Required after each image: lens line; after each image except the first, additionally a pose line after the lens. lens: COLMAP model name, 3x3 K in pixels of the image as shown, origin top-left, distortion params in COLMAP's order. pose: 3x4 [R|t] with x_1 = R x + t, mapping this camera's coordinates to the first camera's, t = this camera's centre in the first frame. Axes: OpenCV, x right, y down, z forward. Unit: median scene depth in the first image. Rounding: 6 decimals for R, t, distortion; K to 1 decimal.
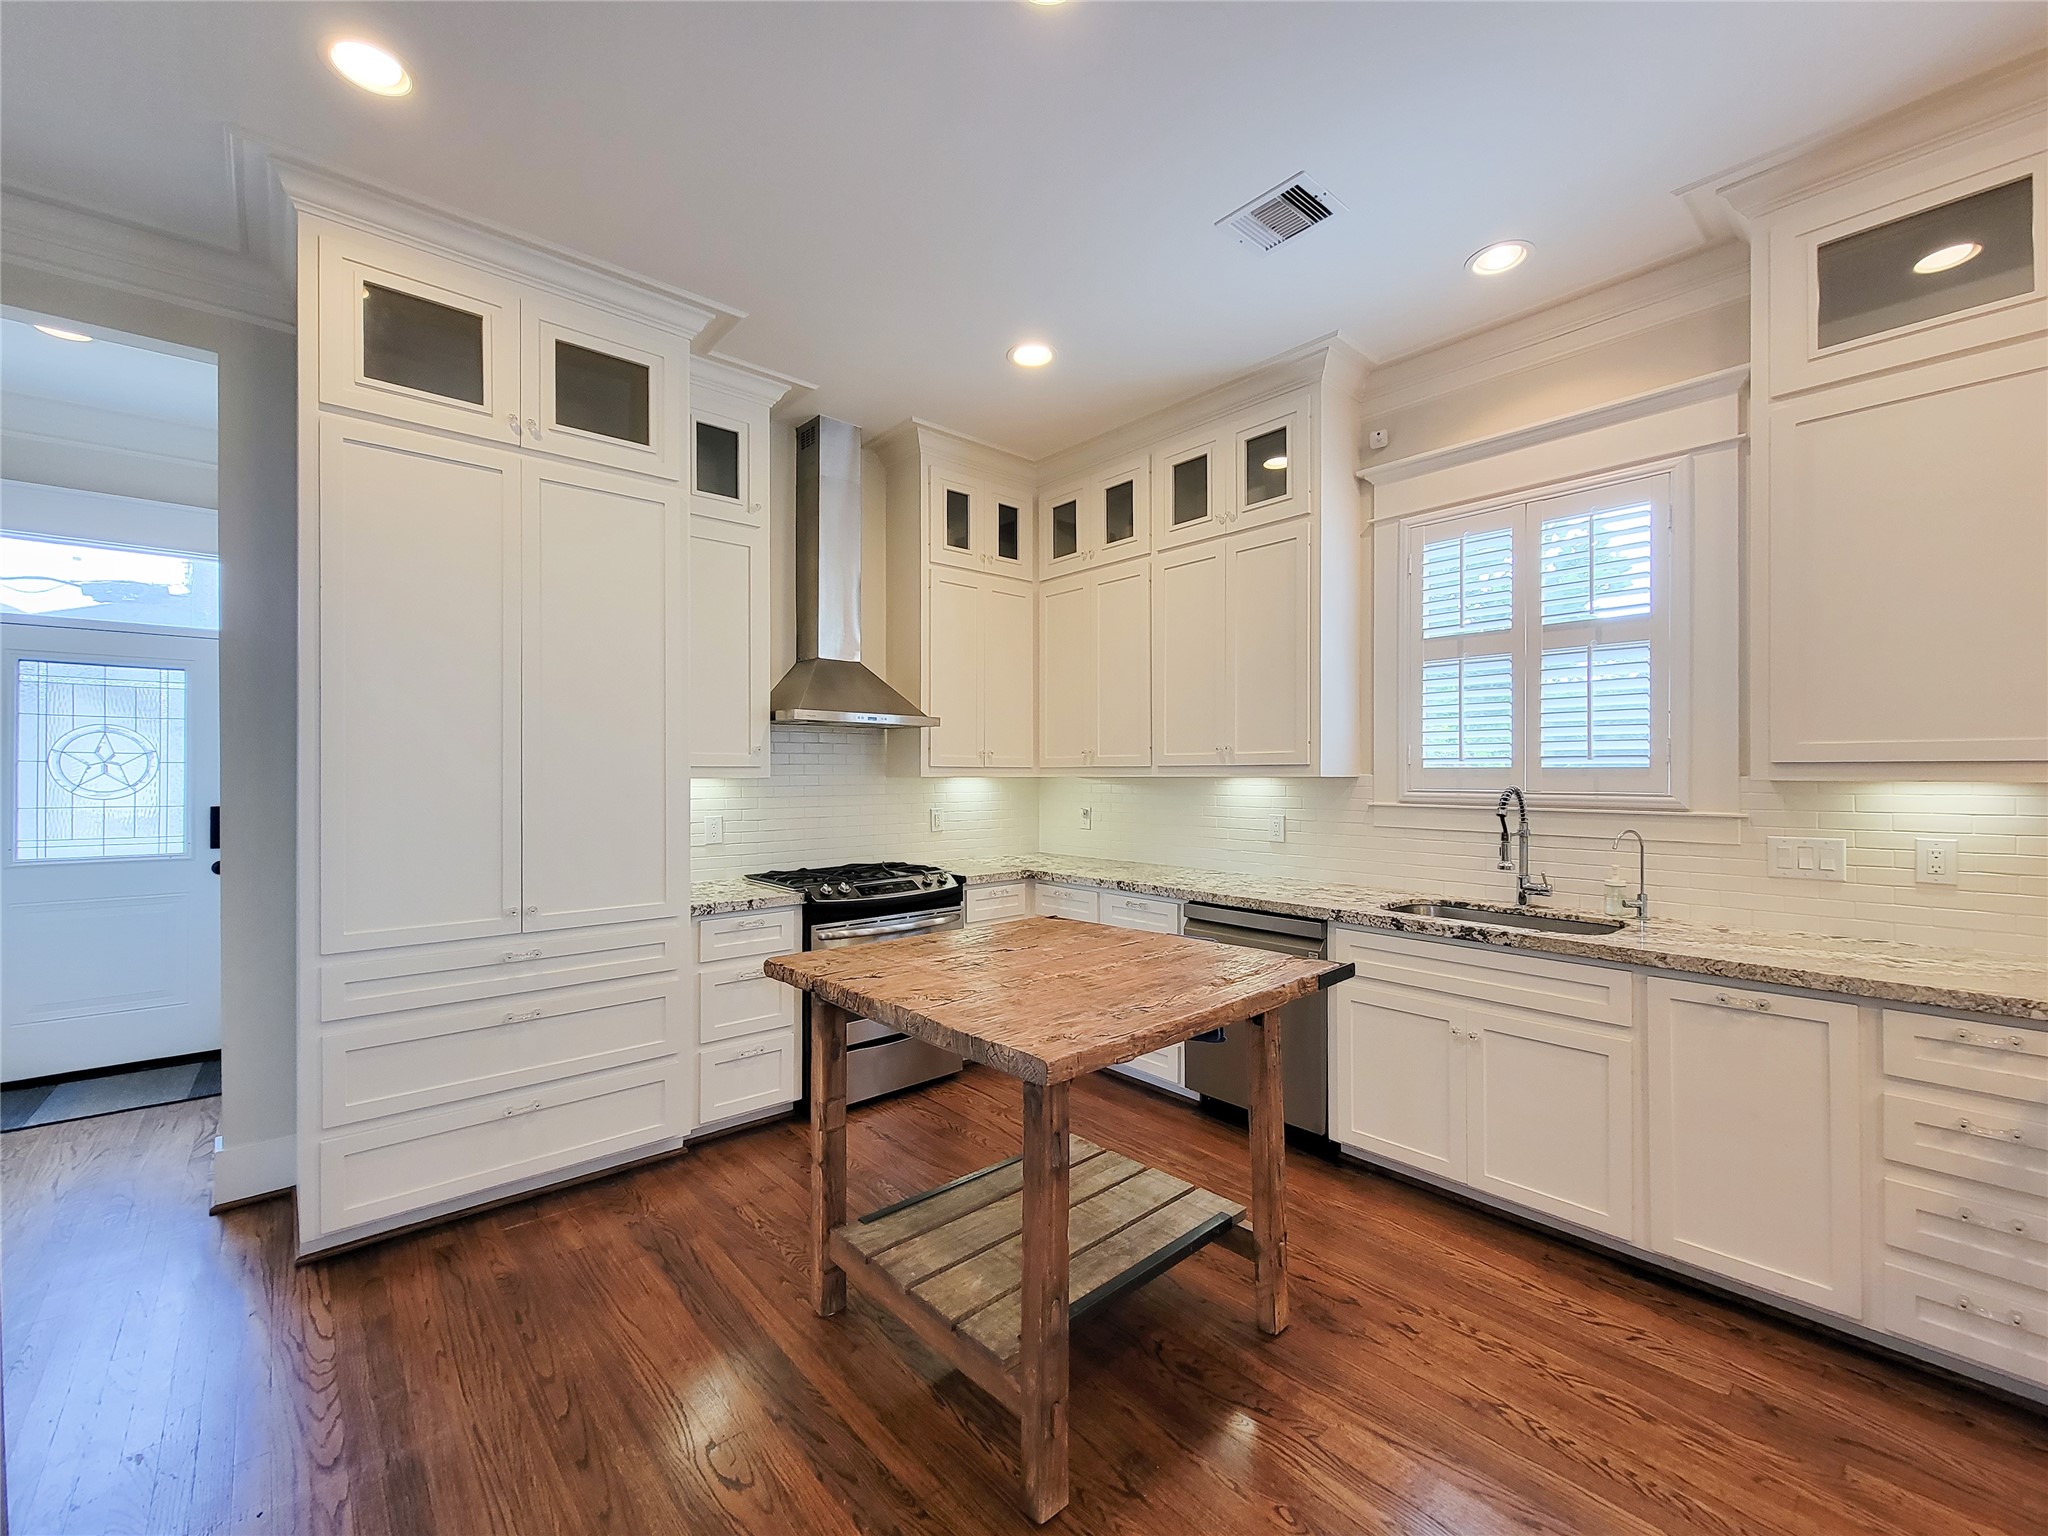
lens RADIAL K [[854.6, 0, 1035.5], [0, 854.6, 771.0], [0, 0, 1]] dist [0.001815, -0.000150]
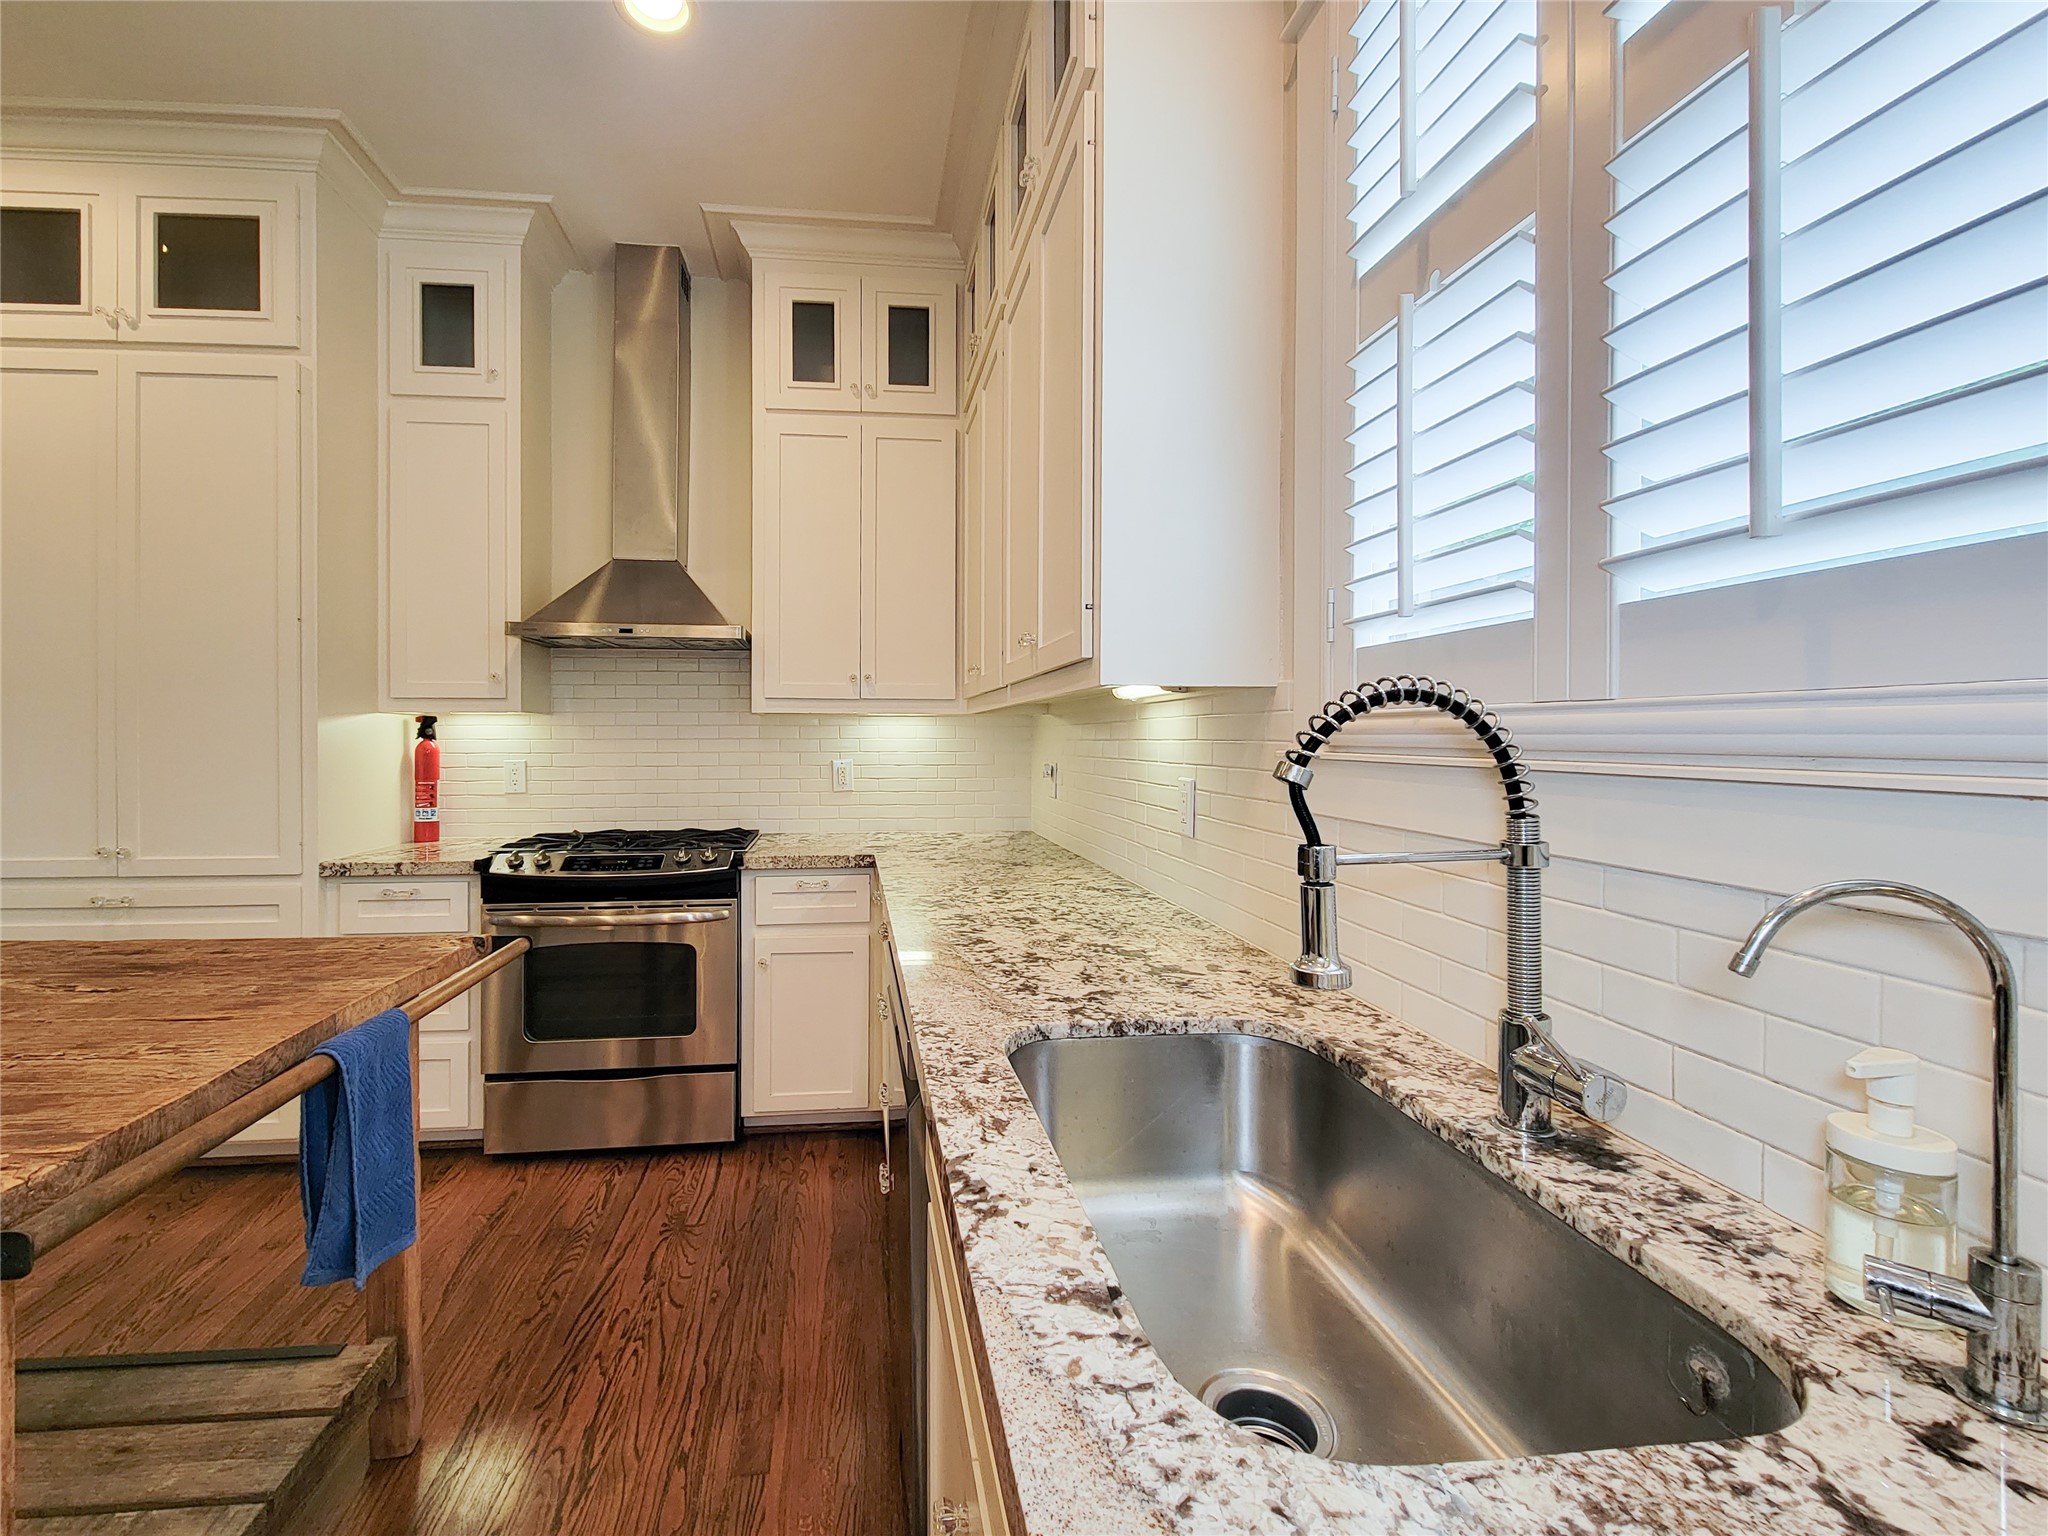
lens RADIAL K [[888.5, 0, 934.9], [0, 888.5, 740.6], [0, 0, 1]] dist [-0.002778, -0.000586]
pose [[0.808446, 0.003308, -0.588561, 0.531462], [0.000129, 0.999983, 0.005798, 0.032125], [0.588570, -0.004763, 0.808432, 0.609197]]
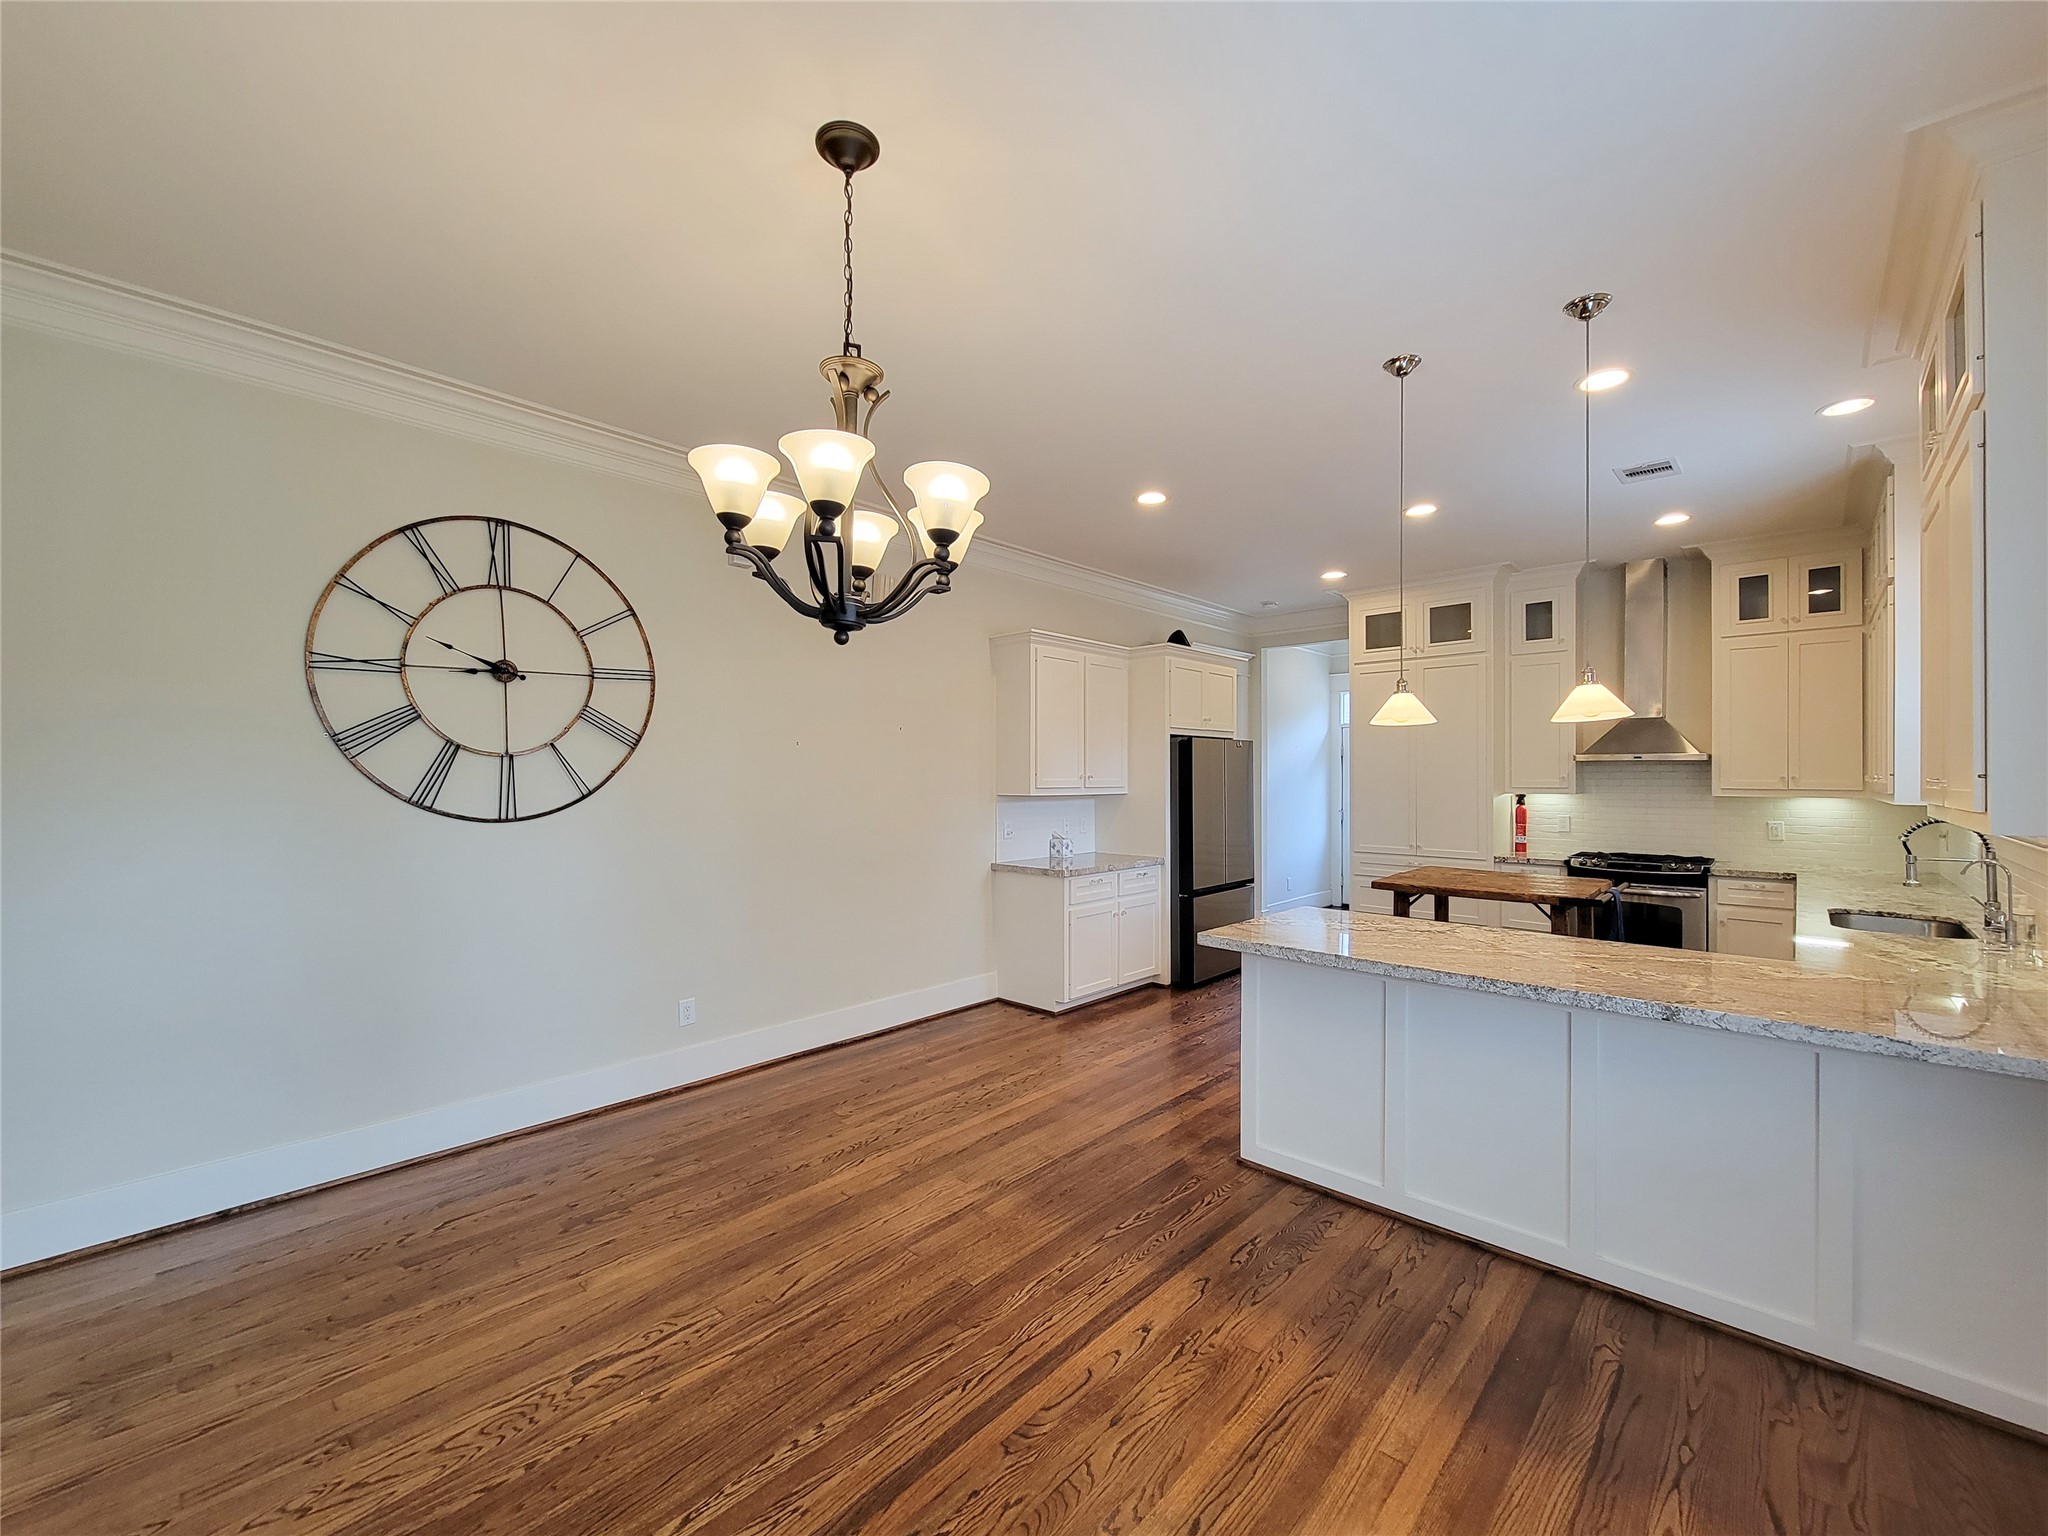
lens RADIAL K [[839.1, 0, 1012.2], [0, 839.1, 772.2], [0, 0, 1]] dist [-0.003402, -0.000111]
pose [[0.094202, -0.001142, -0.995552, 1.376757], [-0.000329, 0.999999, -0.001178, -0.037806], [0.995553, 0.000438, 0.094201, -0.315306]]
